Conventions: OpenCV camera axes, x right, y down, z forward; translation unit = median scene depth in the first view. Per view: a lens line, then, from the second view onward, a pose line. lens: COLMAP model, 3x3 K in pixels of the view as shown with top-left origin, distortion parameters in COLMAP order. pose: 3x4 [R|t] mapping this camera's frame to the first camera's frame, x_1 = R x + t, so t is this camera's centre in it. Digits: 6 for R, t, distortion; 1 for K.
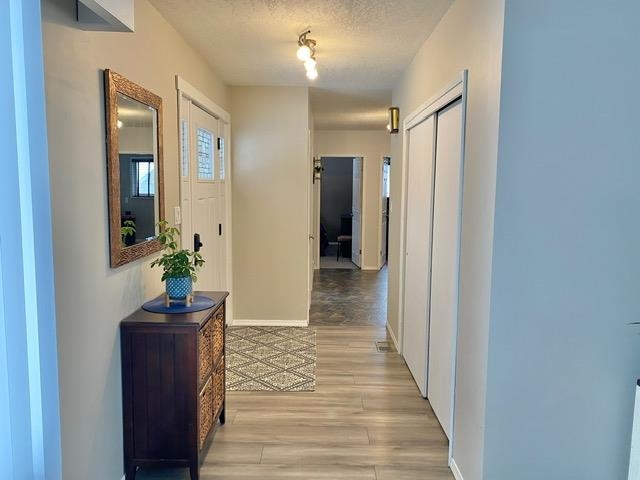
lens RADIAL K [[485.6, 0, 314.5], [0, 485.6, 236.0], [0, 0, 1]] dist [0.116038, -0.178402]
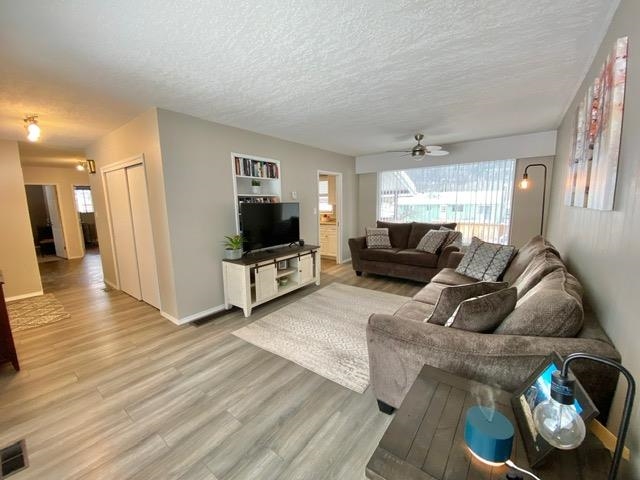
lens RADIAL K [[257.3, 0, 320.9], [0, 257.3, 241.4], [0, 0, 1]] dist [0.027631, -0.022465]
pose [[0.596672, -0.139886, 0.790199, -0.169162], [0.103624, 0.989876, 0.096989, 0.042690], [-0.795766, 0.024013, 0.605127, -0.325568]]
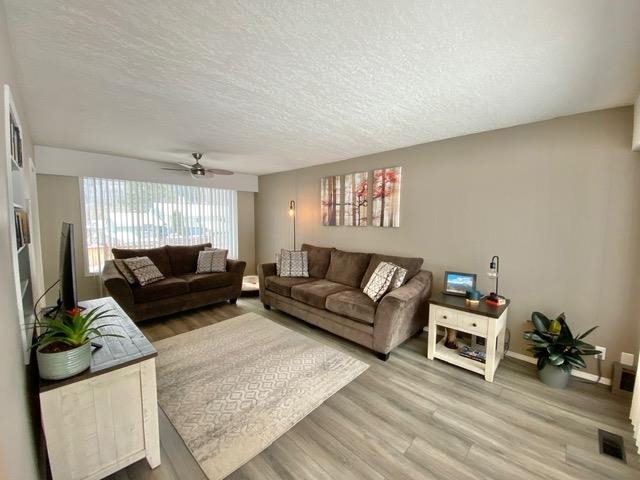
lens RADIAL K [[257.3, 0, 320.9], [0, 257.3, 241.4], [0, 0, 1]] dist [0.027631, -0.022465]
pose [[-0.727612, -0.070293, 0.682378, -0.101812], [0.058689, 0.984710, 0.164017, -0.054072], [-0.683473, 0.159389, -0.712362, 0.529485]]
